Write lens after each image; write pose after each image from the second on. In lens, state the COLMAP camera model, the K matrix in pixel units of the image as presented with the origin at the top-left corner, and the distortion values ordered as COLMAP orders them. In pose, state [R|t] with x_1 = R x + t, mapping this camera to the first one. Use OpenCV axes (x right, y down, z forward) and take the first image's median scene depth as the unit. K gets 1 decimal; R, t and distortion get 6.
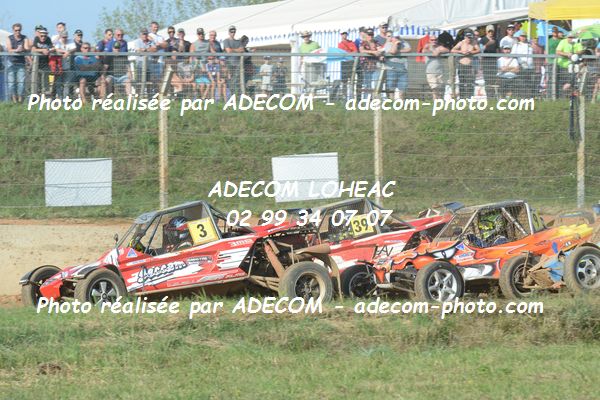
lens RADIAL K [[2829.1, 0, 300.0], [0, 2829.1, 200.0], [0, 0, 1]] dist [-0.166850, -25.212343]
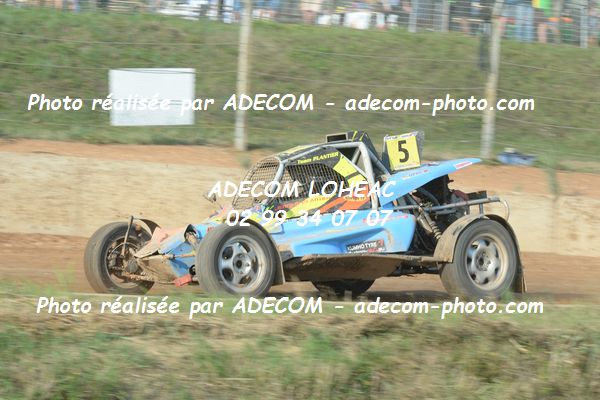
lens RADIAL K [[2474.1, 0, 300.0], [0, 2474.1, 200.0], [0, 0, 1]] dist [-0.274075, -9.643954]
pose [[0.996817, 0.057469, 0.055249, 0.012773], [-0.058784, 0.998018, 0.022471, 0.005392], [-0.053848, -0.025647, 0.998220, 0.558602]]
